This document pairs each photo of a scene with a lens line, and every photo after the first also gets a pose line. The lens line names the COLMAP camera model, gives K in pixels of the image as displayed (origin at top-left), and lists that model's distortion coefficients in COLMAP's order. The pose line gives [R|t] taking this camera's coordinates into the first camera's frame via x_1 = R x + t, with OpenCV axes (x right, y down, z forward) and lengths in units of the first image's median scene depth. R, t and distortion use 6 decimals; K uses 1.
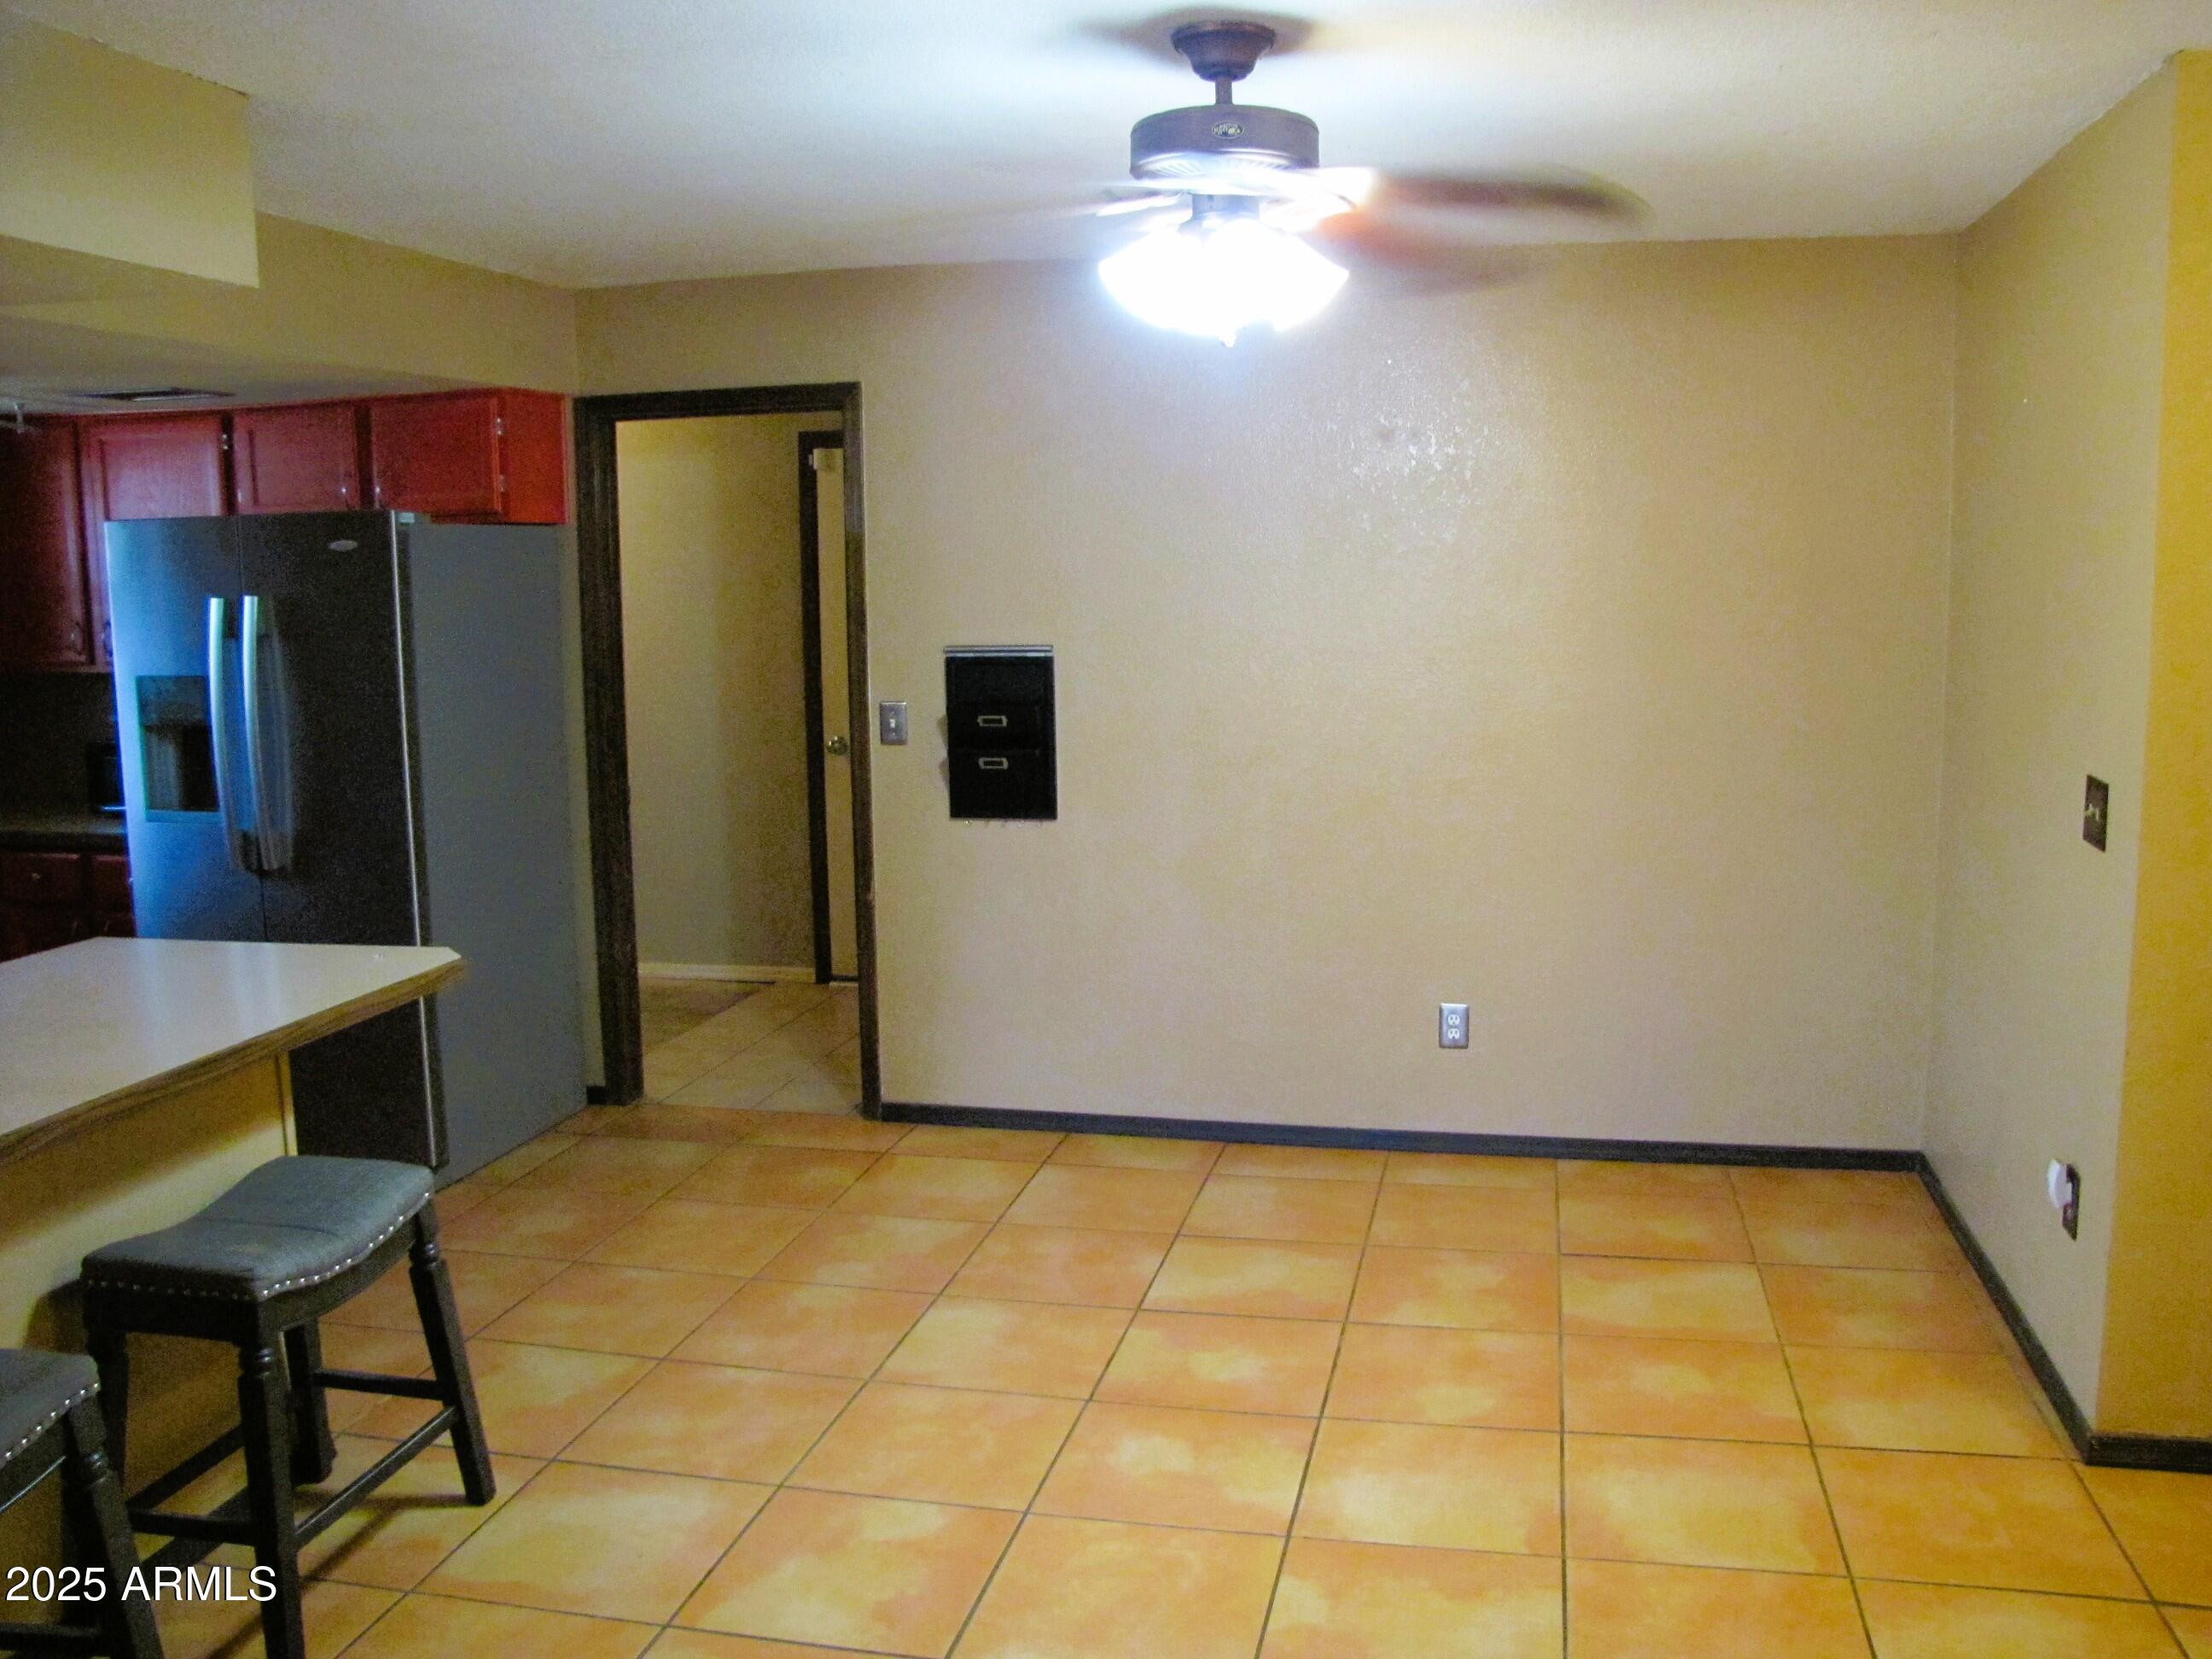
lens RADIAL K [[1845.3, 0, 1147.5], [0, 1845.3, 807.3], [0, 0, 1]] dist [-0.185797, 0.165717]
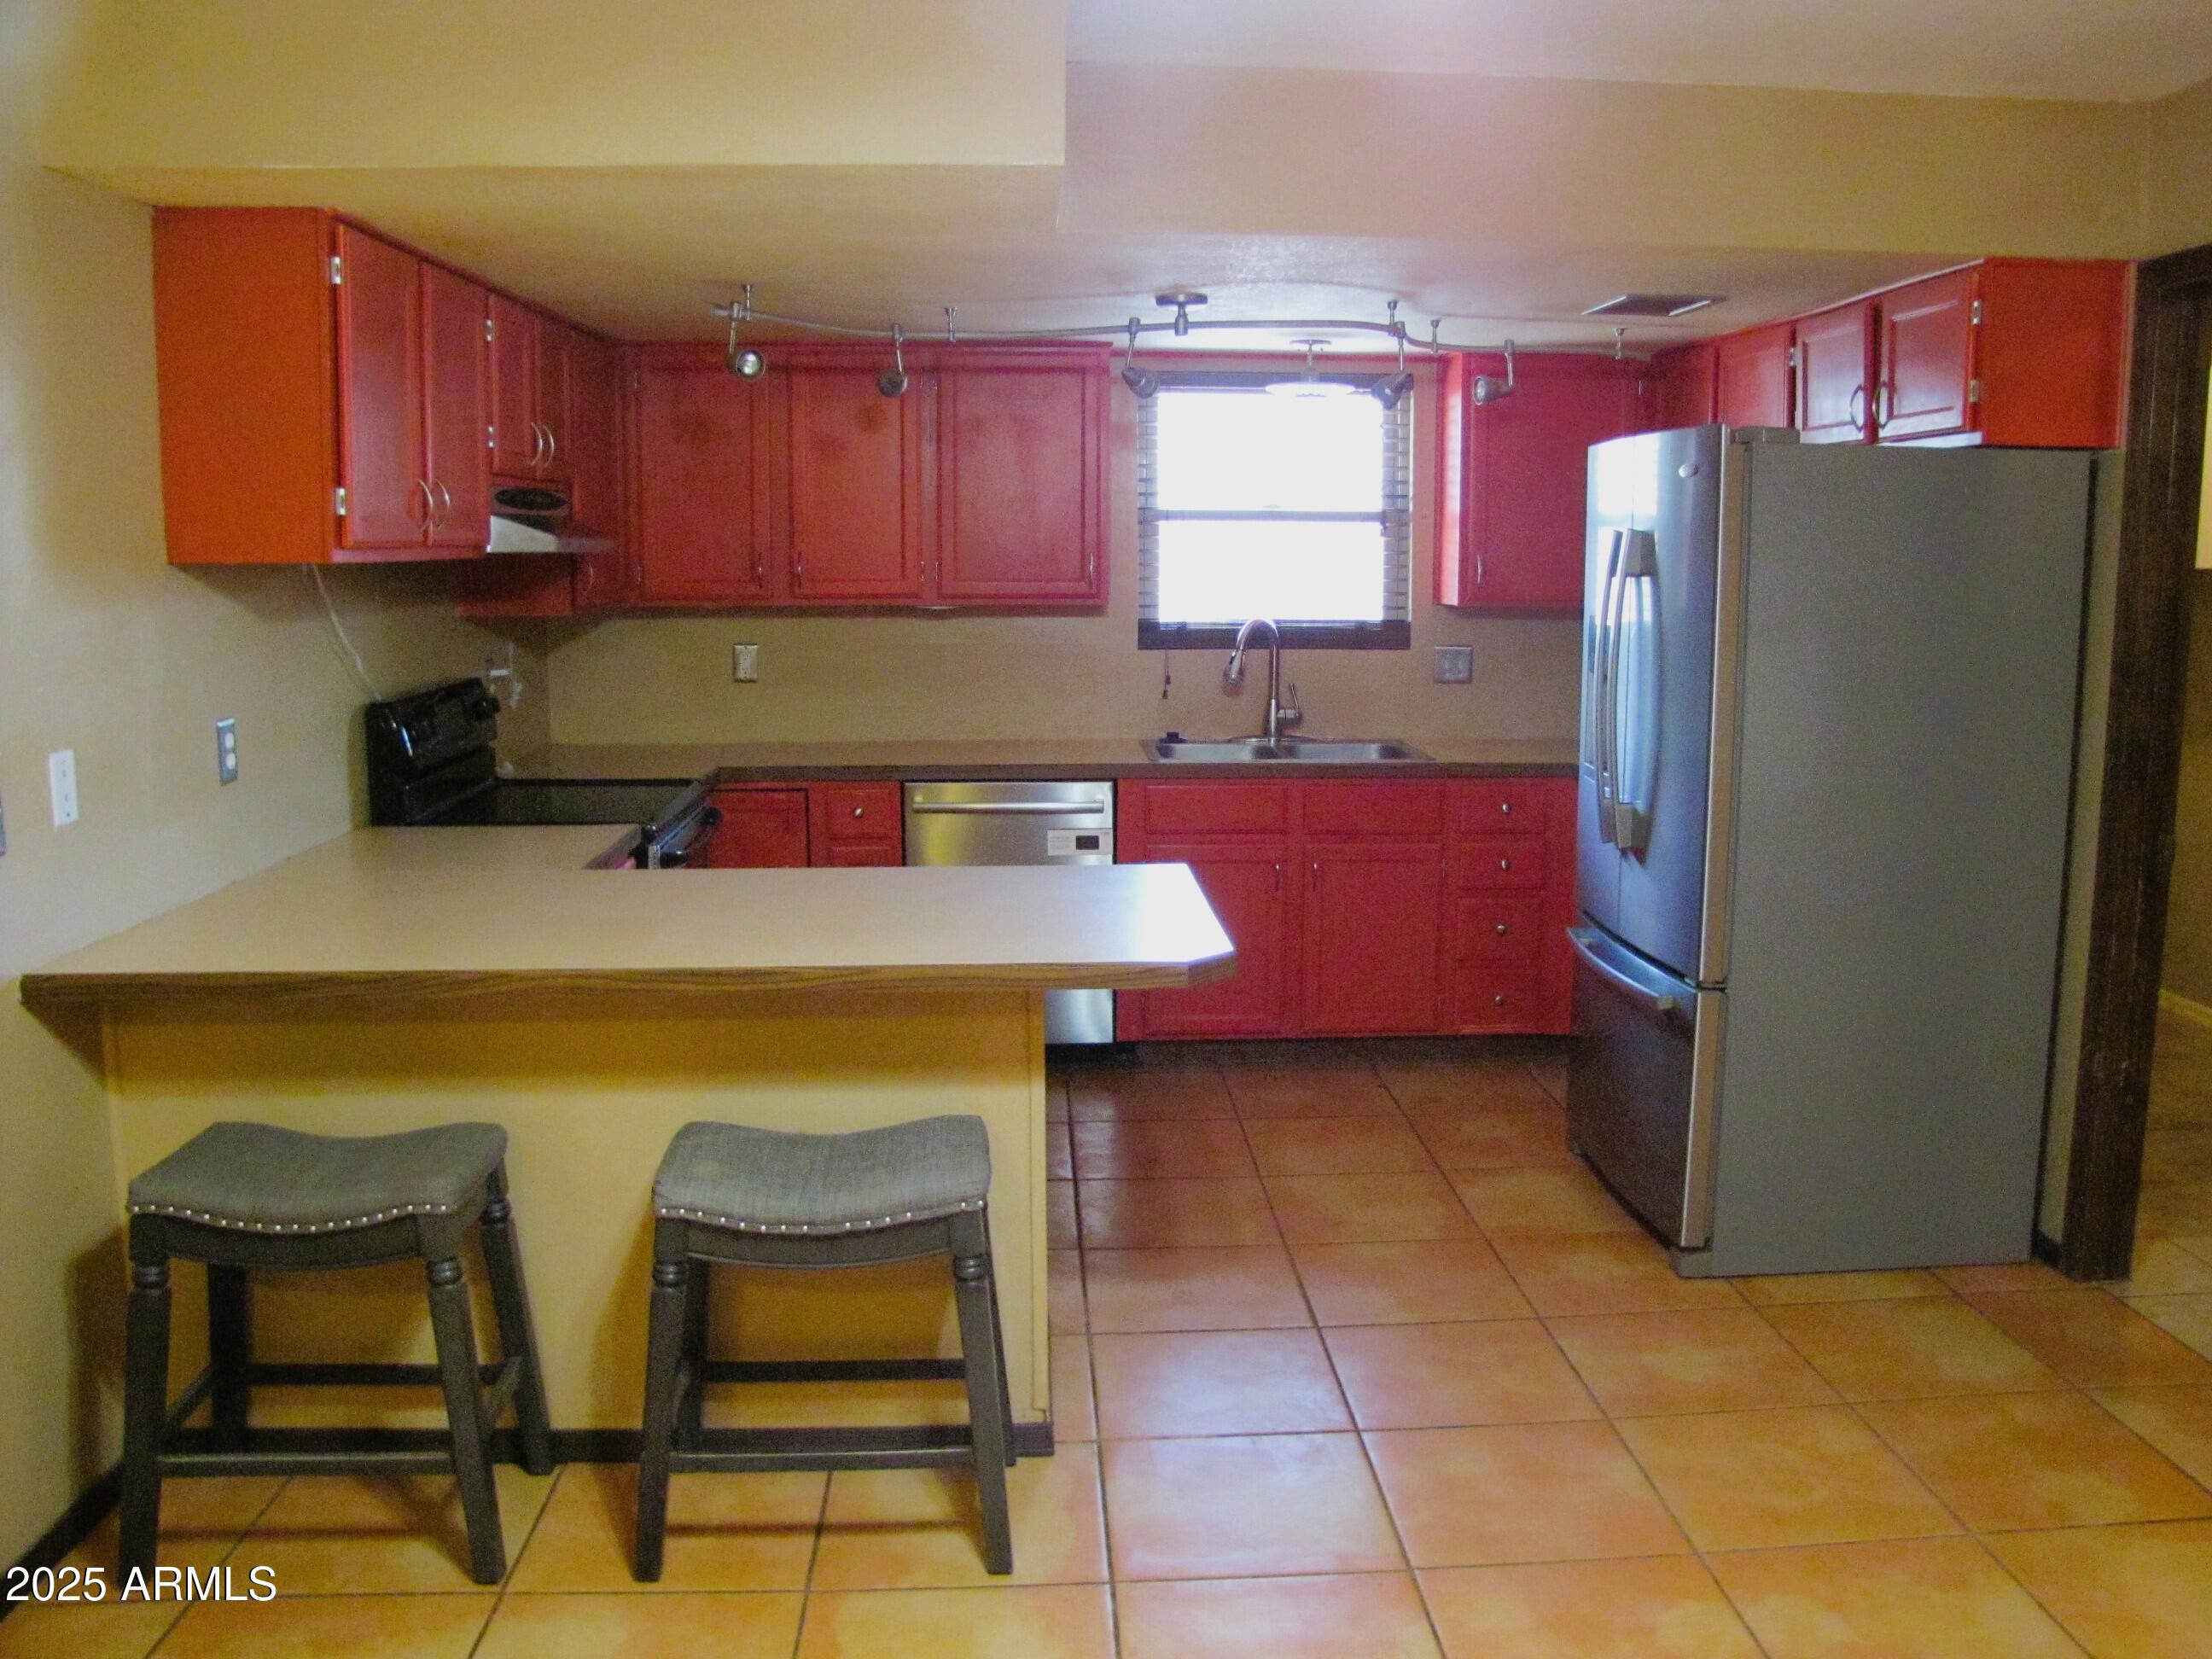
lens RADIAL K [[1845.3, 0, 1147.5], [0, 1845.3, 807.3], [0, 0, 1]] dist [-0.185797, 0.165717]
pose [[0.276363, 0.150313, -0.949226, 0.346357], [-0.133533, 0.984118, 0.116961, -0.070686], [0.951731, 0.094430, 0.292046, 0.649541]]
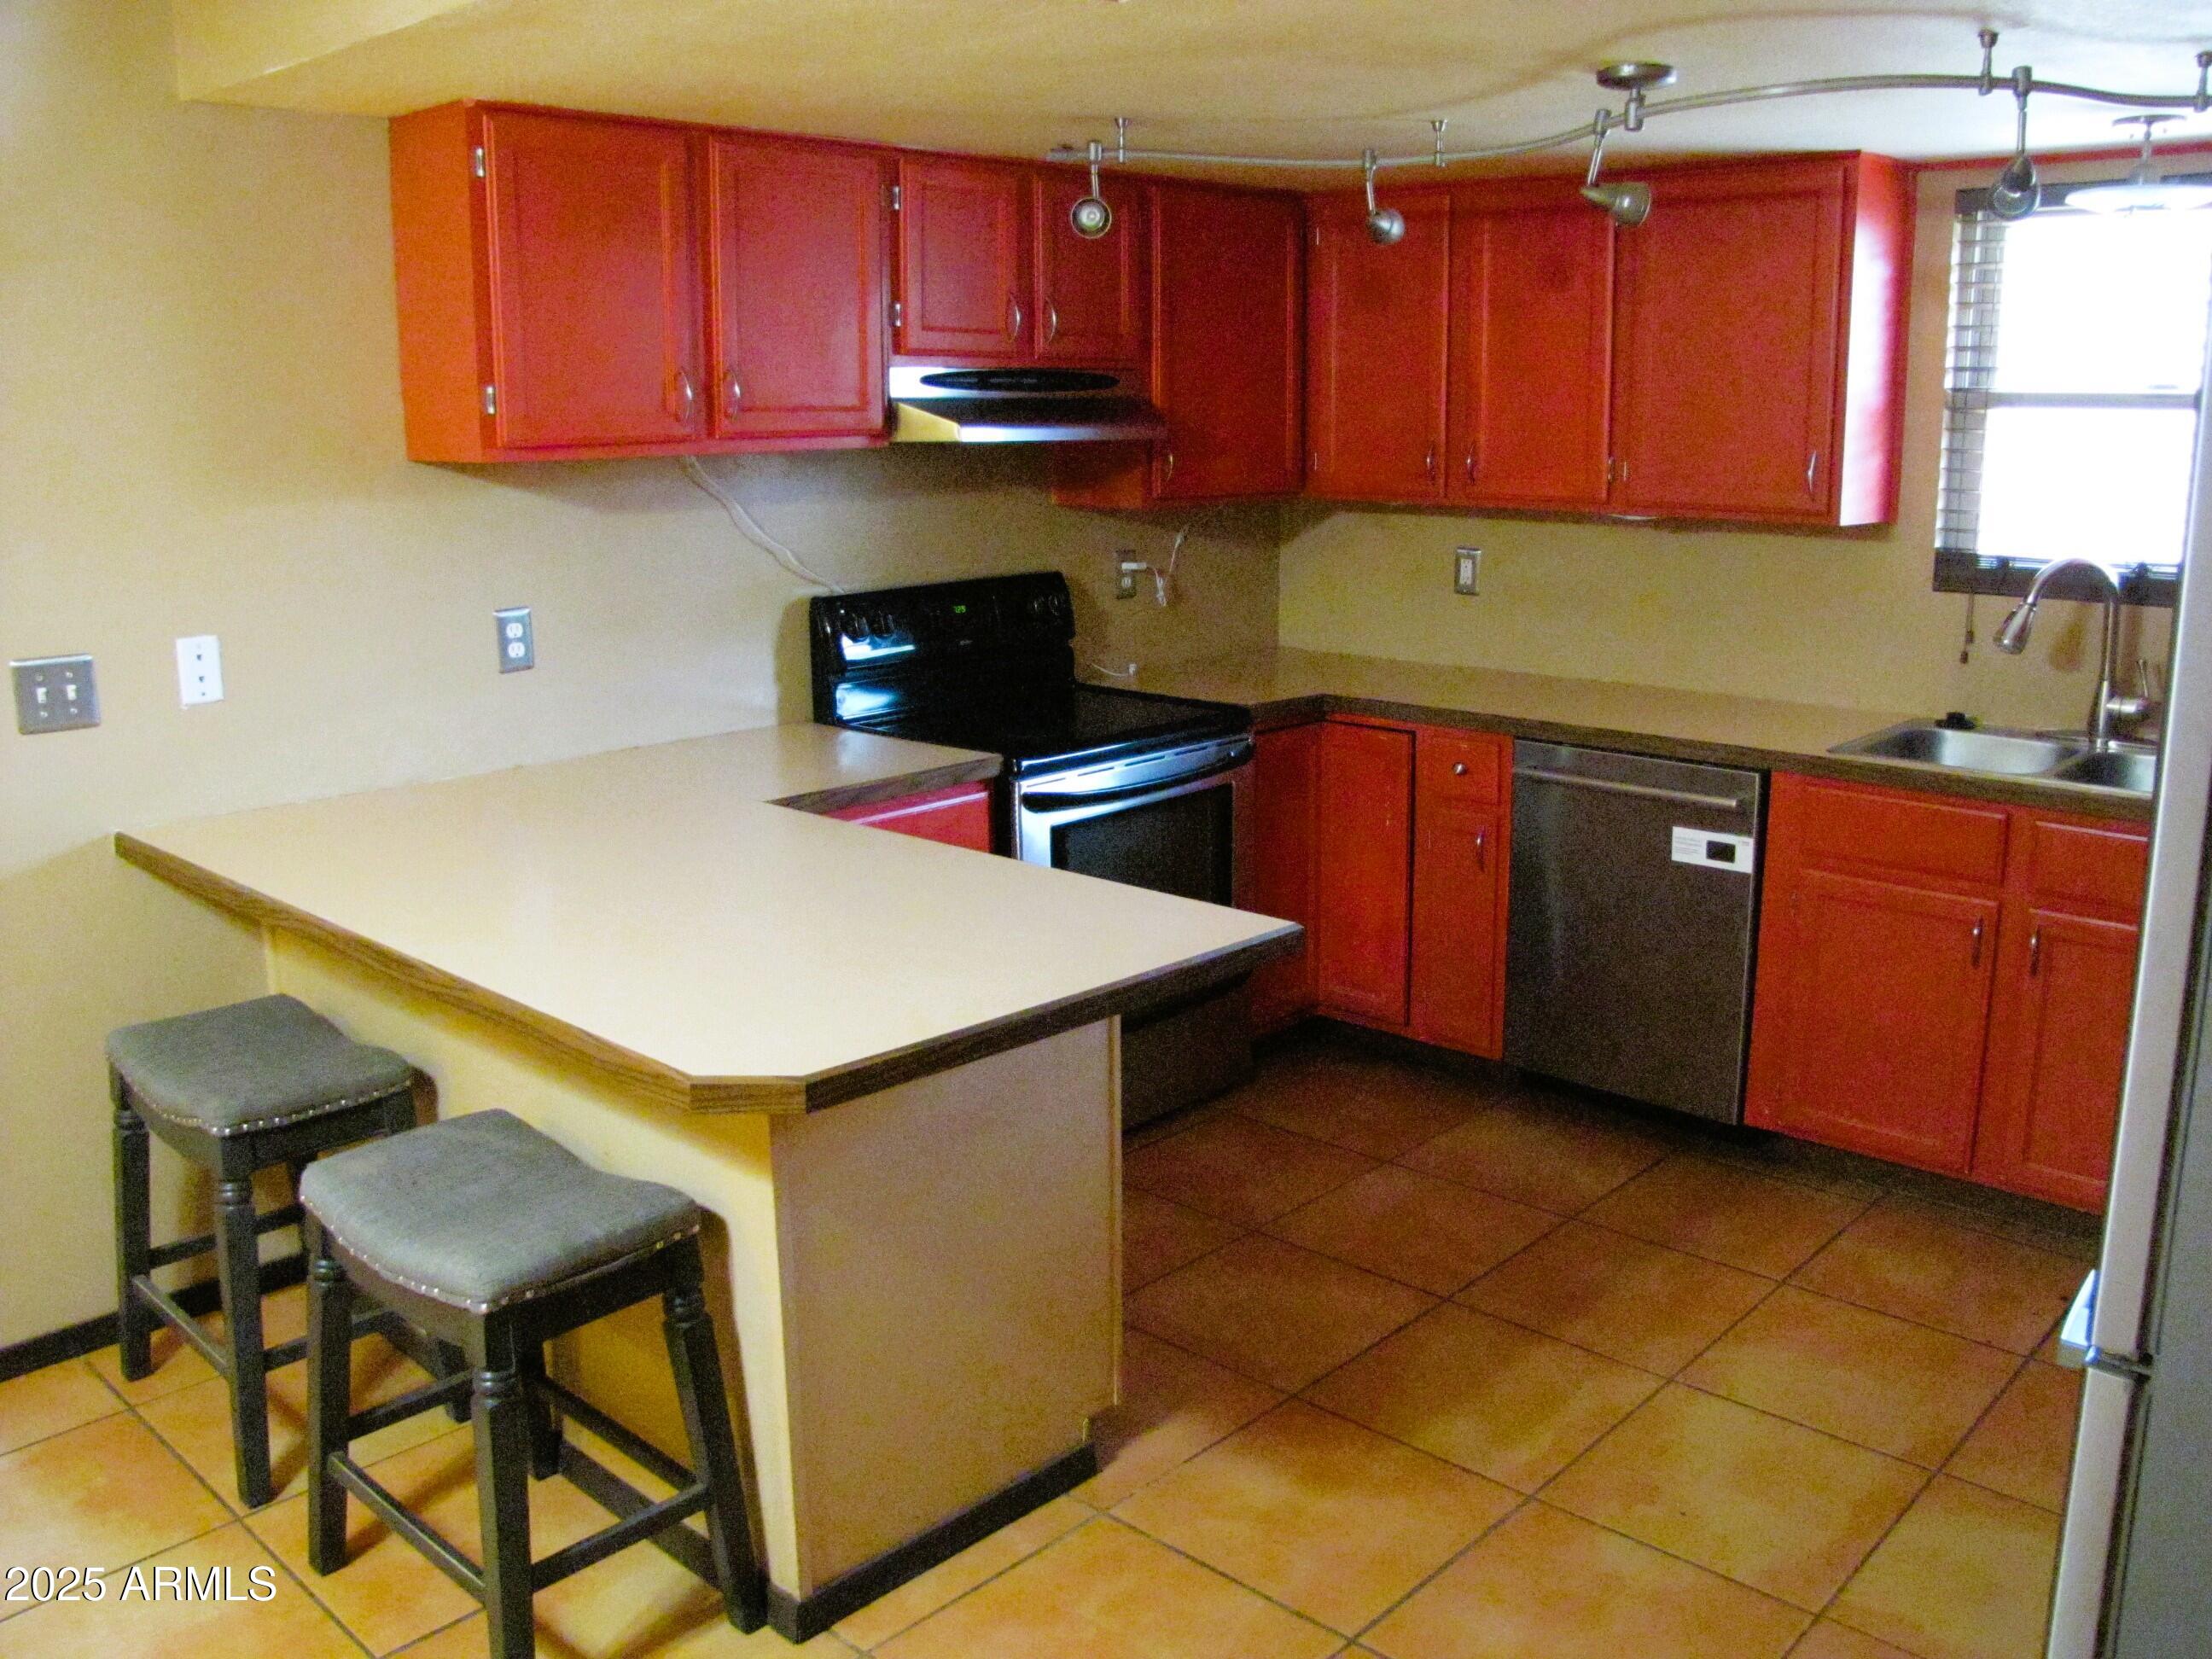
lens RADIAL K [[1845.3, 0, 1147.5], [0, 1845.3, 807.3], [0, 0, 1]] dist [-0.185797, 0.165717]
pose [[-0.498373, 0.199103, -0.843791, 0.007244], [-0.105433, 0.952129, 0.286940, -0.154122], [0.860528, 0.231967, -0.453523, 1.201021]]
